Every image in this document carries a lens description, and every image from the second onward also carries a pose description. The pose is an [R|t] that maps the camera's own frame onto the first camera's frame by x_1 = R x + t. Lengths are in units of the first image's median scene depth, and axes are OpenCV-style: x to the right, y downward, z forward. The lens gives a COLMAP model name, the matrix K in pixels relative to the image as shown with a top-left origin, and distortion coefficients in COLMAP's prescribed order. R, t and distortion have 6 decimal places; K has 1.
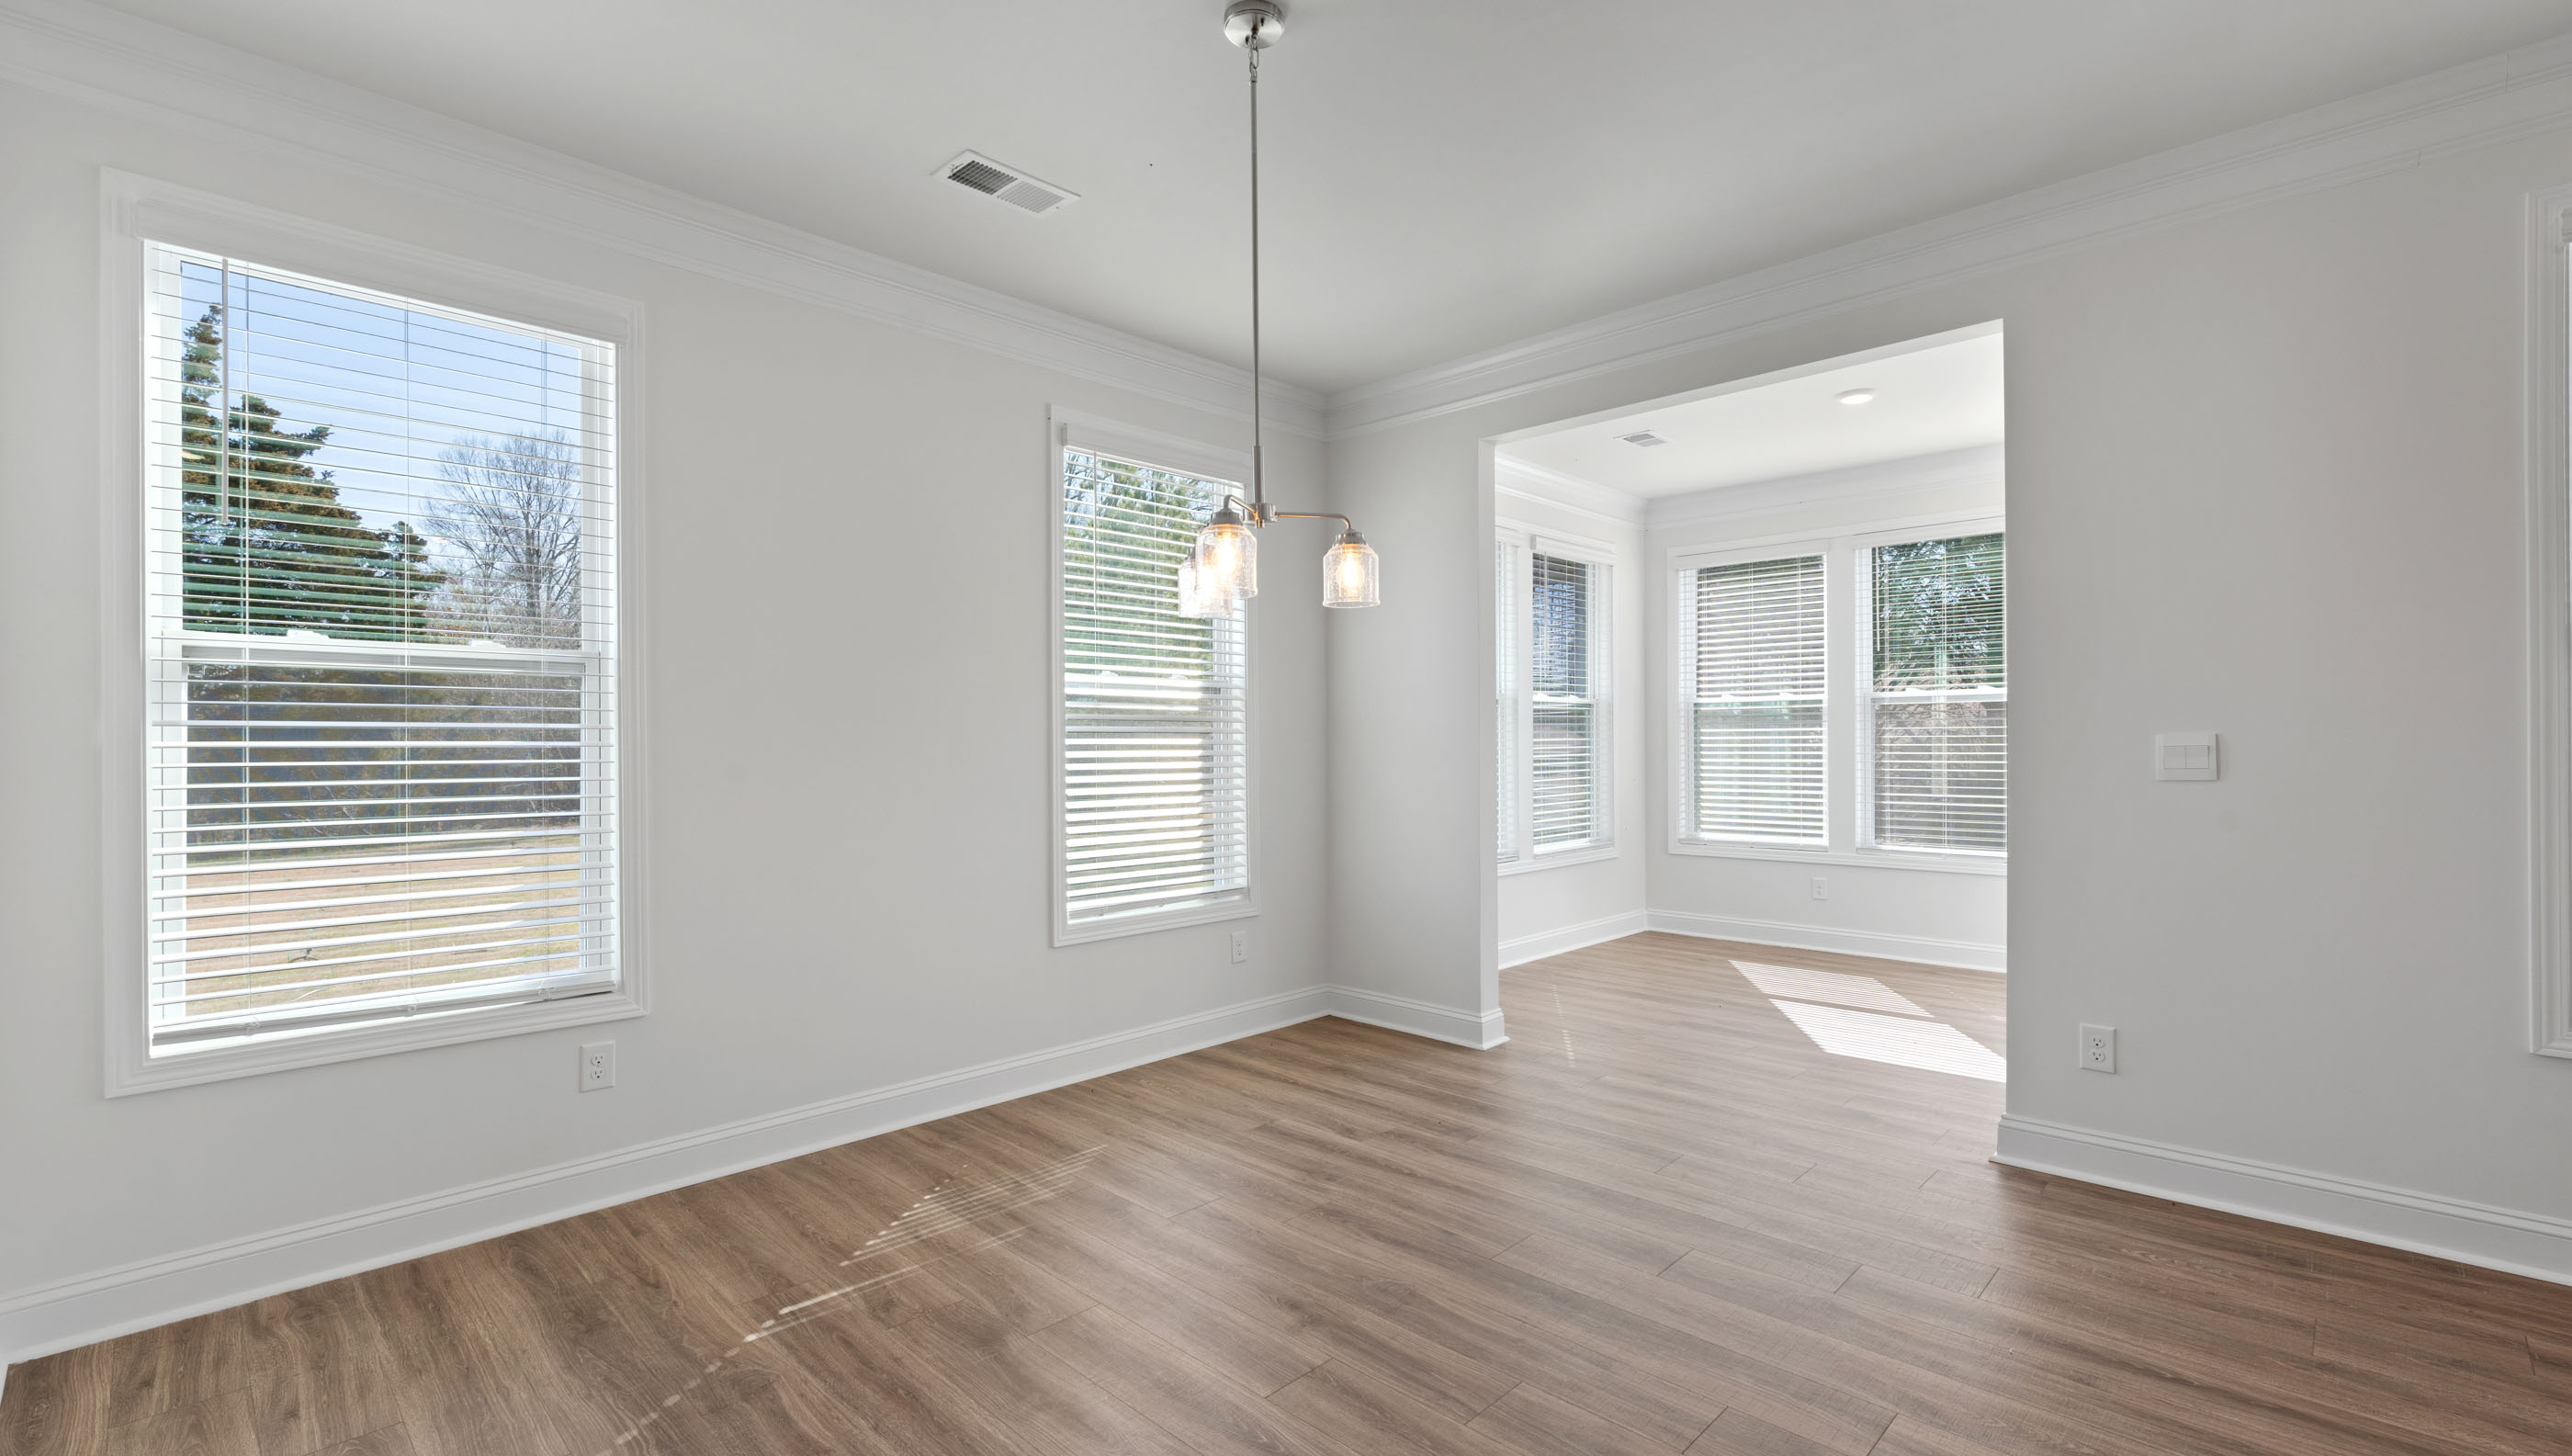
lens RADIAL K [[1121.1, 0, 1289.9], [0, 1121.1, 744.6], [0, 0, 1]] dist [-0.006520, -0.000496]
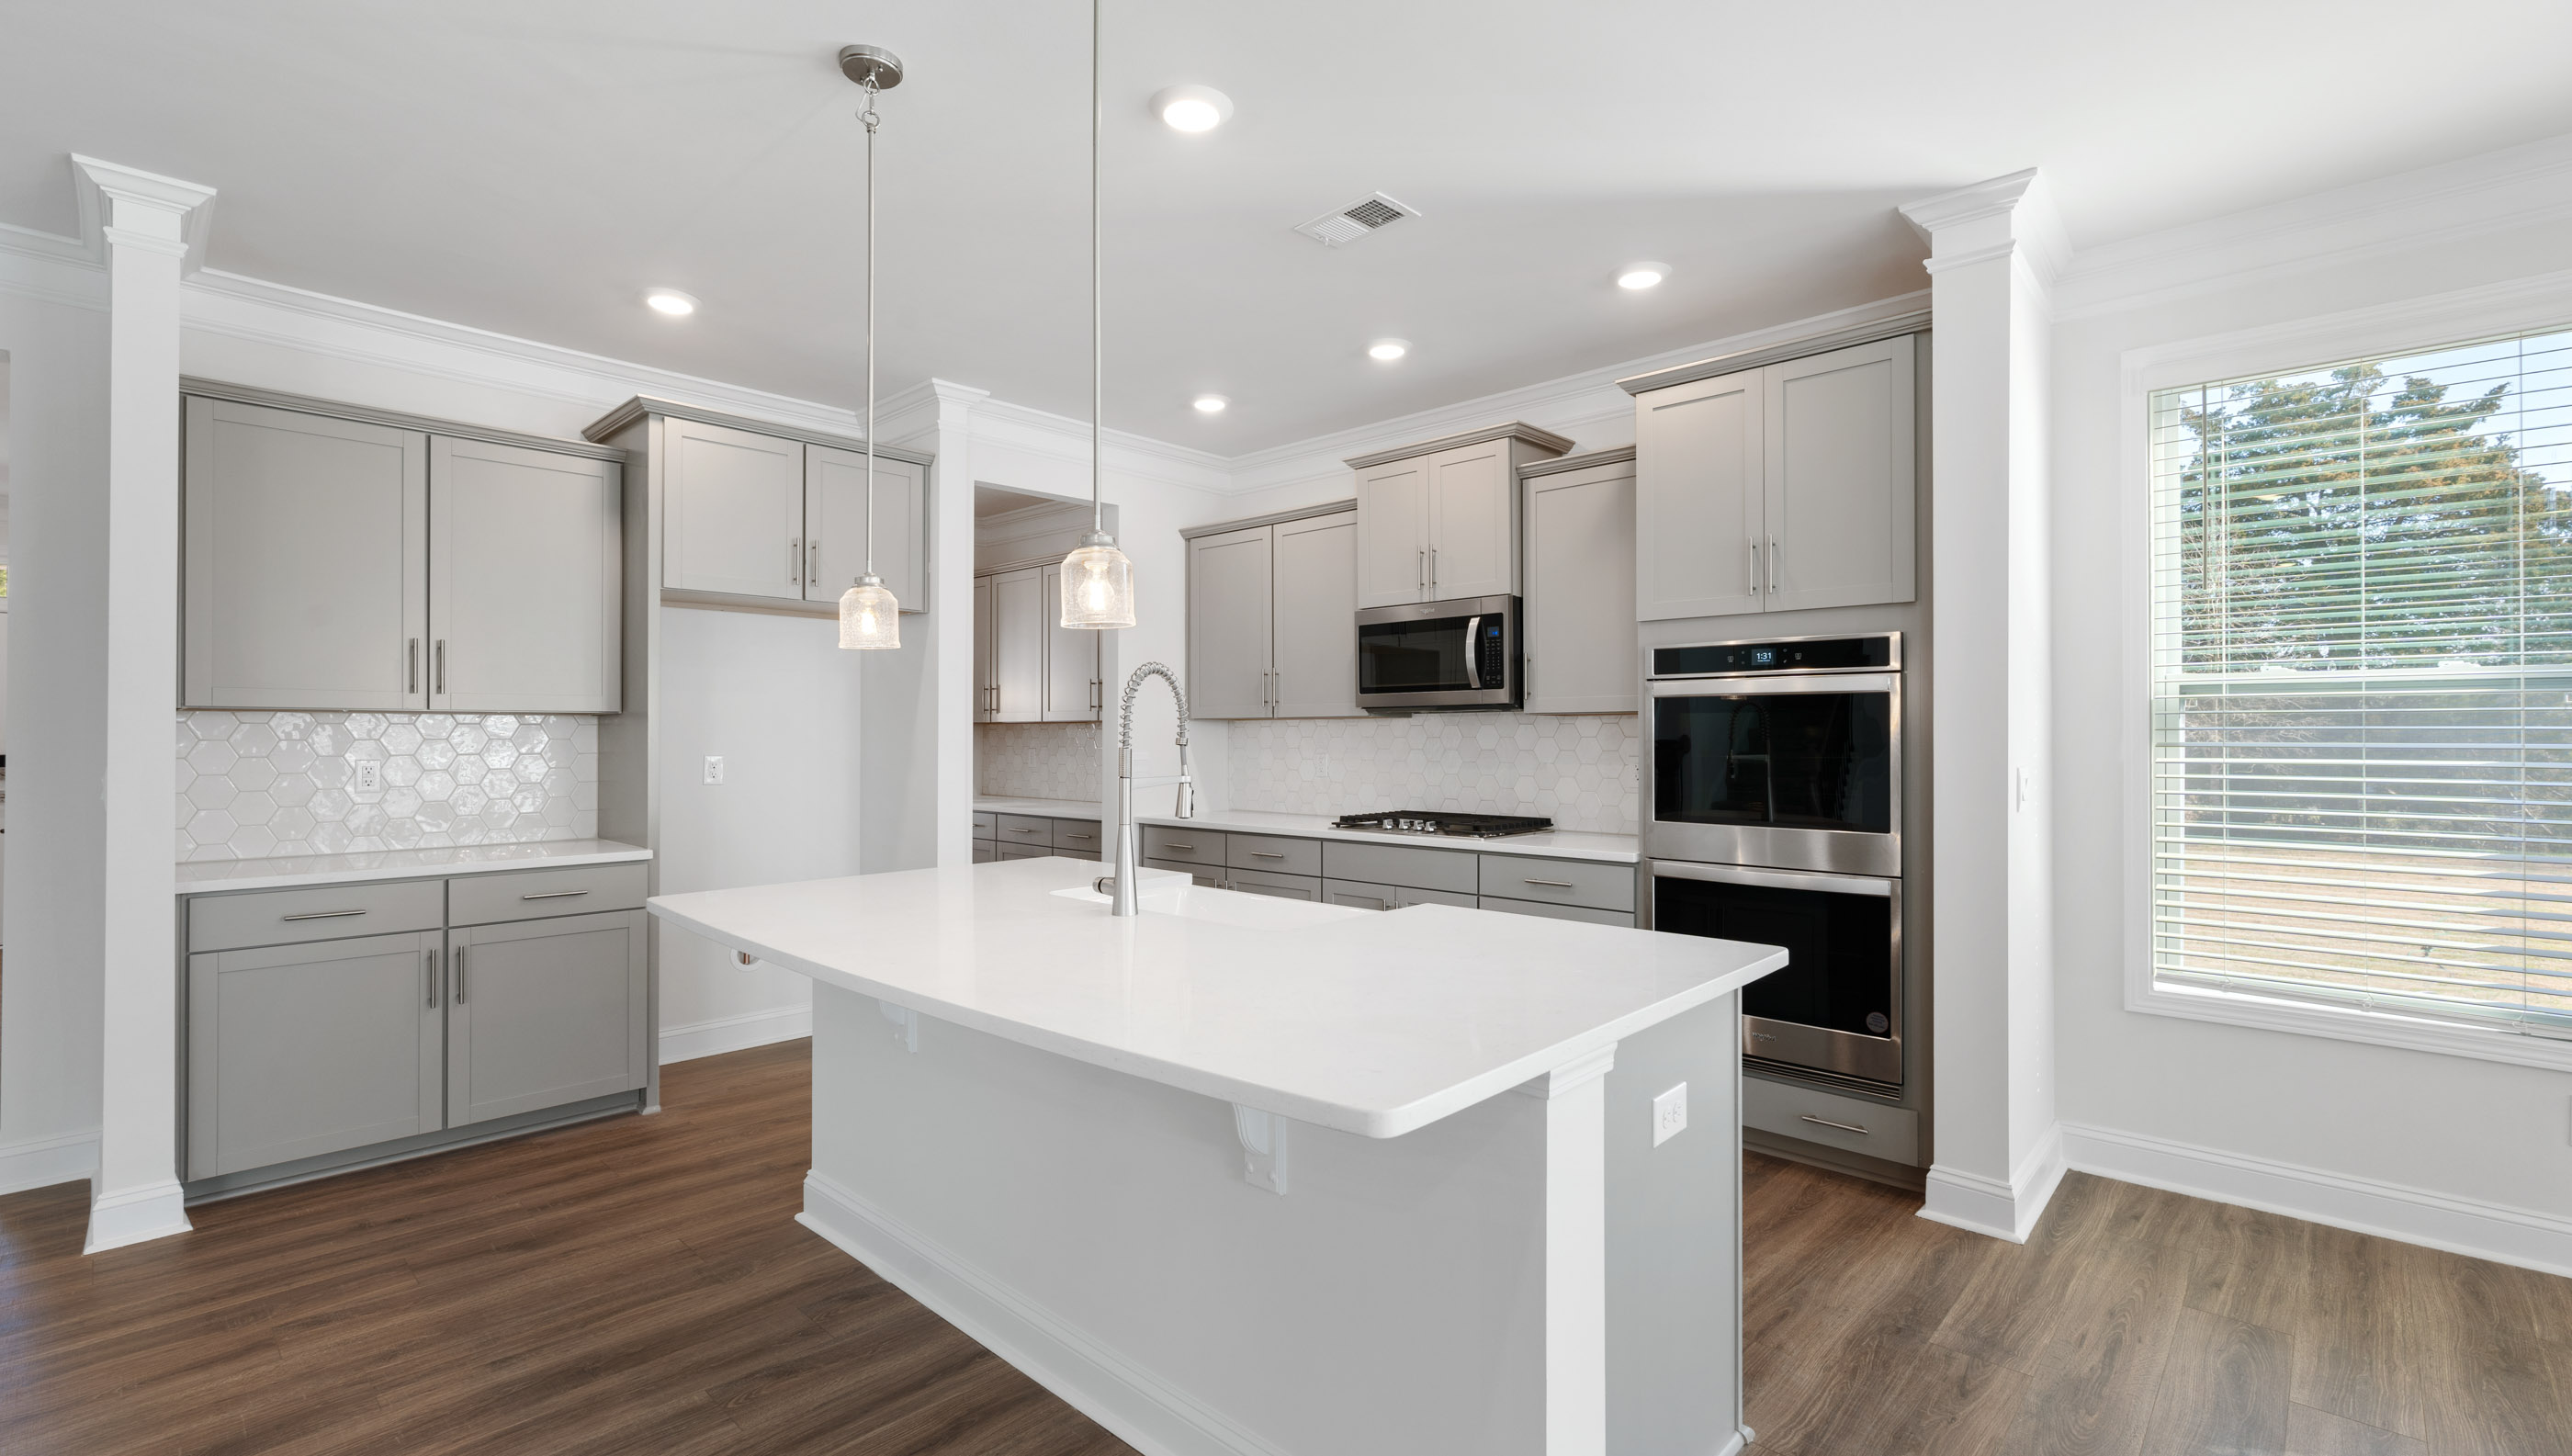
lens RADIAL K [[1121.1, 0, 1289.9], [0, 1121.1, 724.6], [0, 0, 1]] dist [-0.006520, -0.000496]
pose [[0.020662, -0.005445, -0.999772, 0.214536], [-0.002566, 0.999982, -0.005499, -0.022217], [0.999783, 0.002679, 0.020648, -0.059536]]
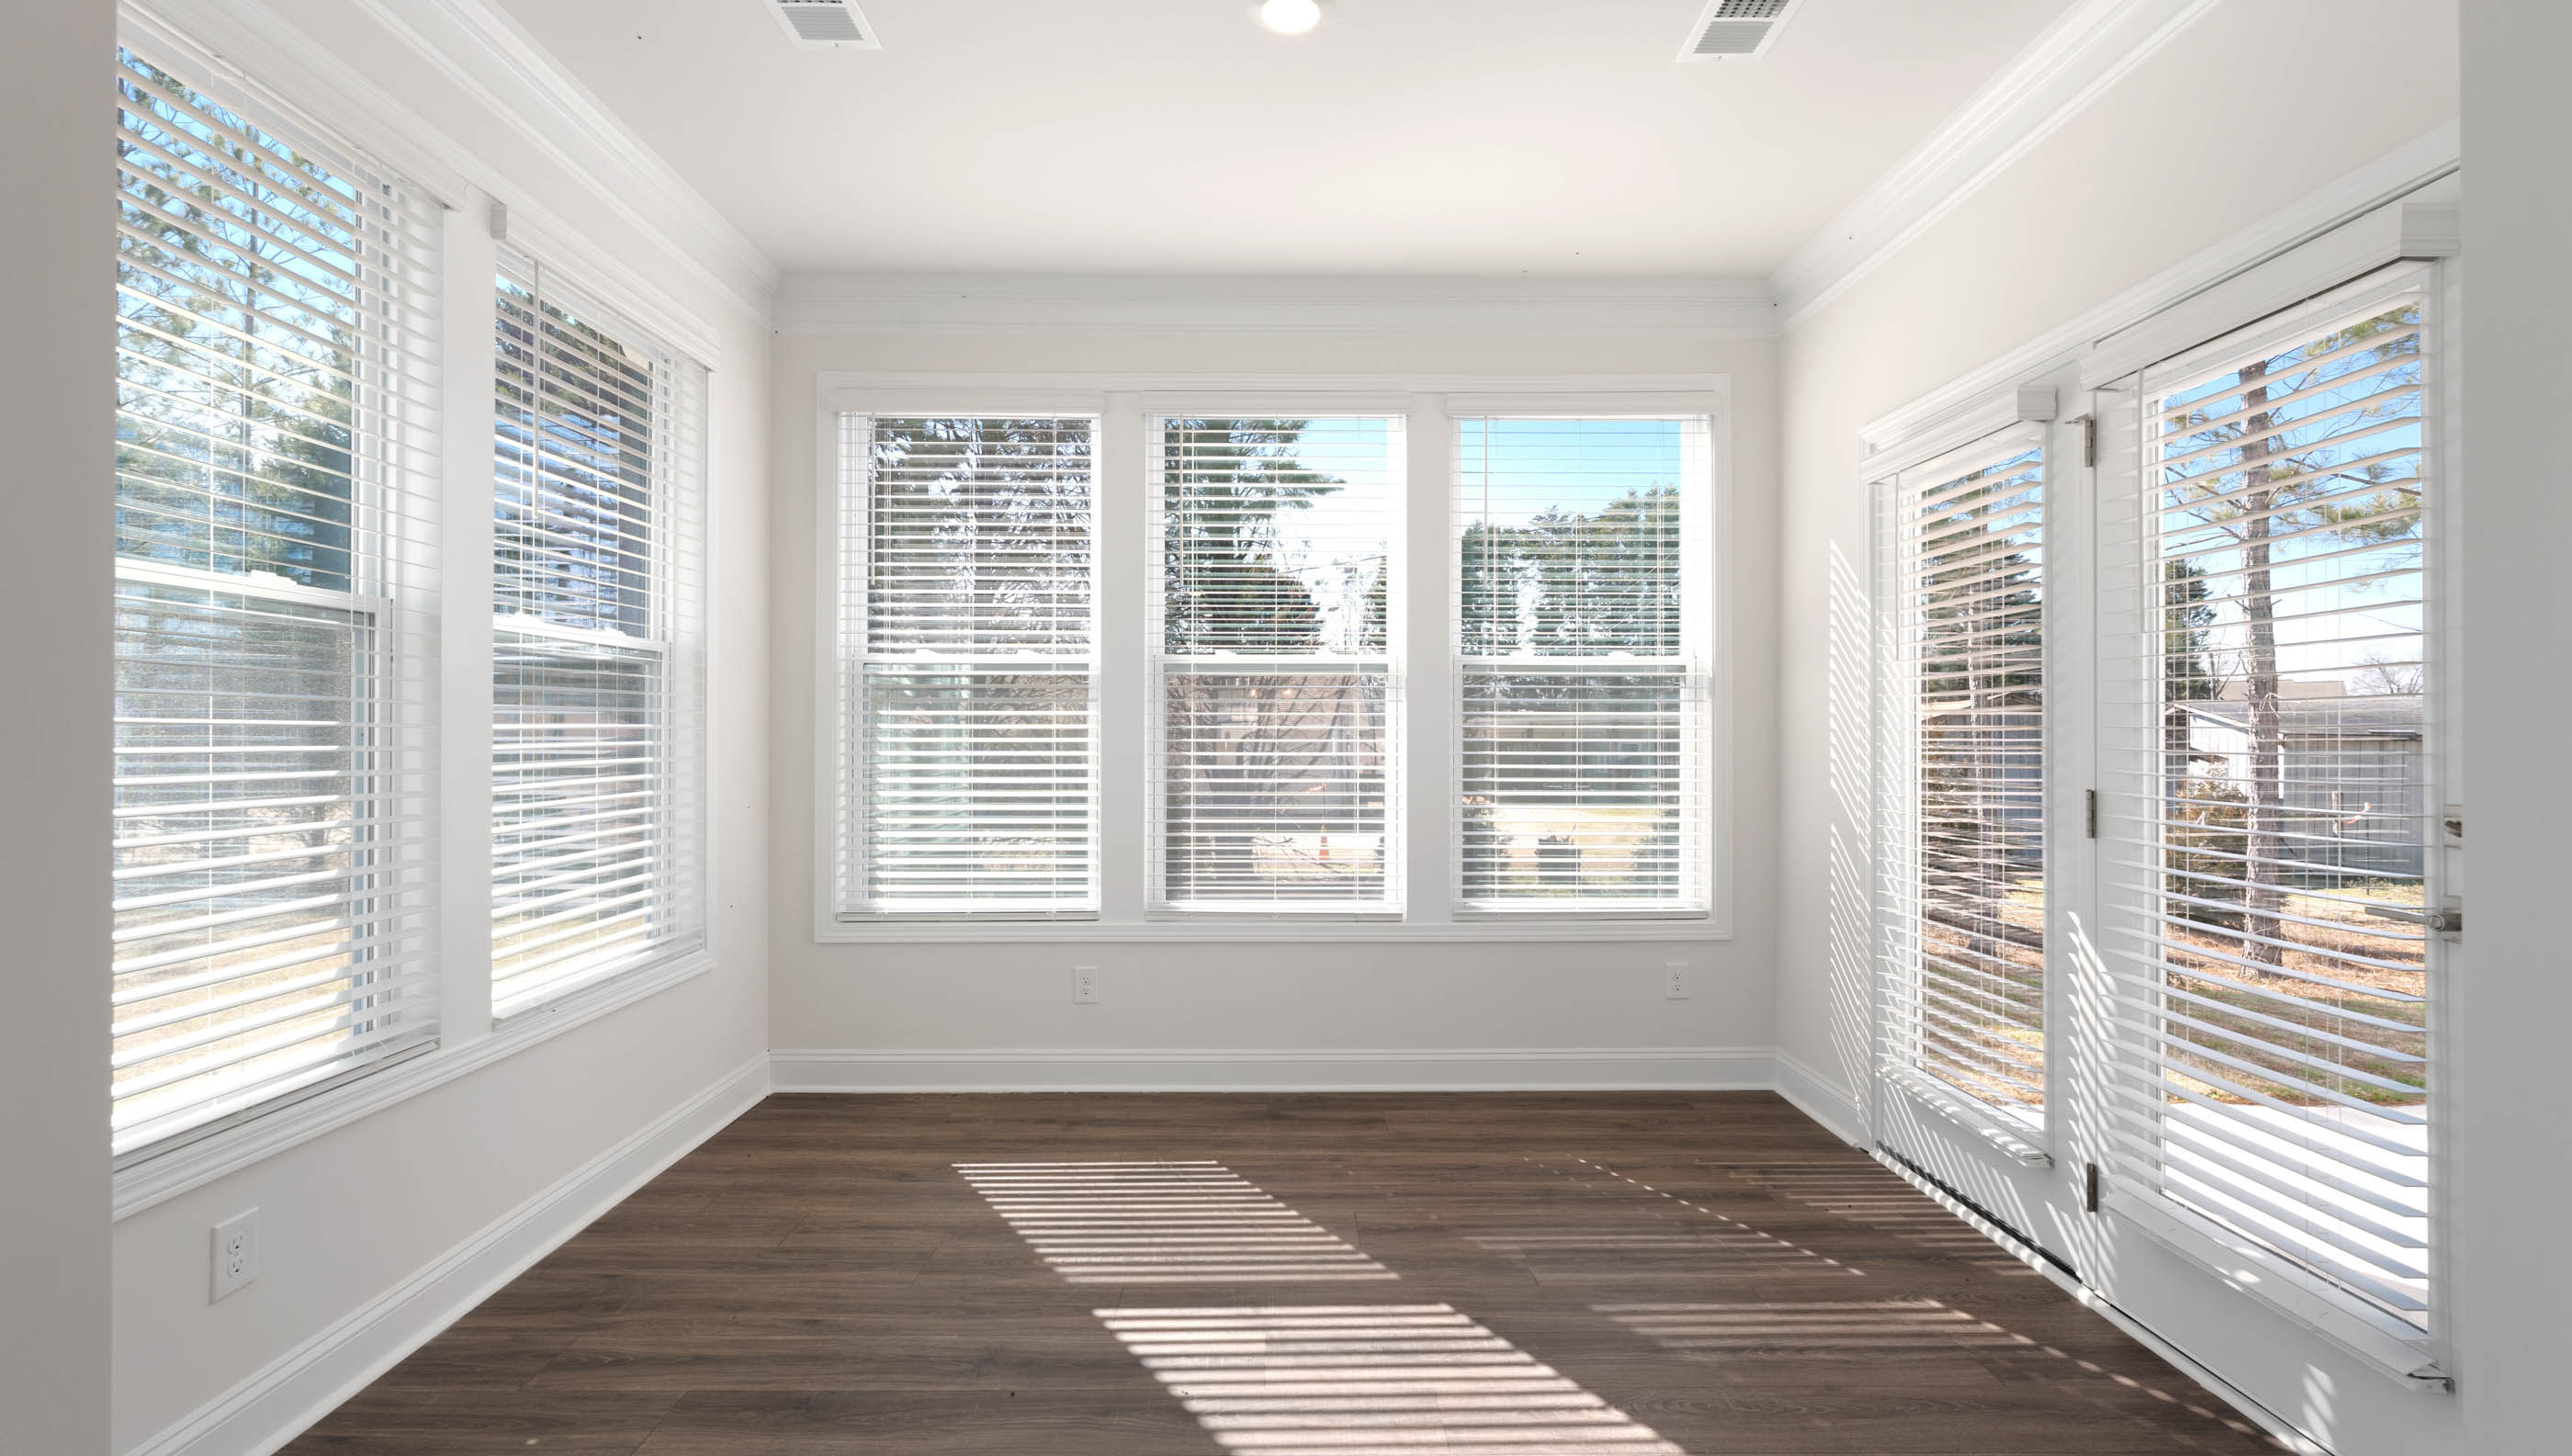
lens RADIAL K [[1121.1, 0, 1284.8], [0, 1121.1, 716.3], [0, 0, 1]] dist [-0.006520, -0.000496]
pose [[0.716520, 0.016520, 0.697370, 0.247328], [-0.005835, 0.999827, -0.017689, -0.004985], [-0.697542, 0.008605, 0.716493, 0.908260]]
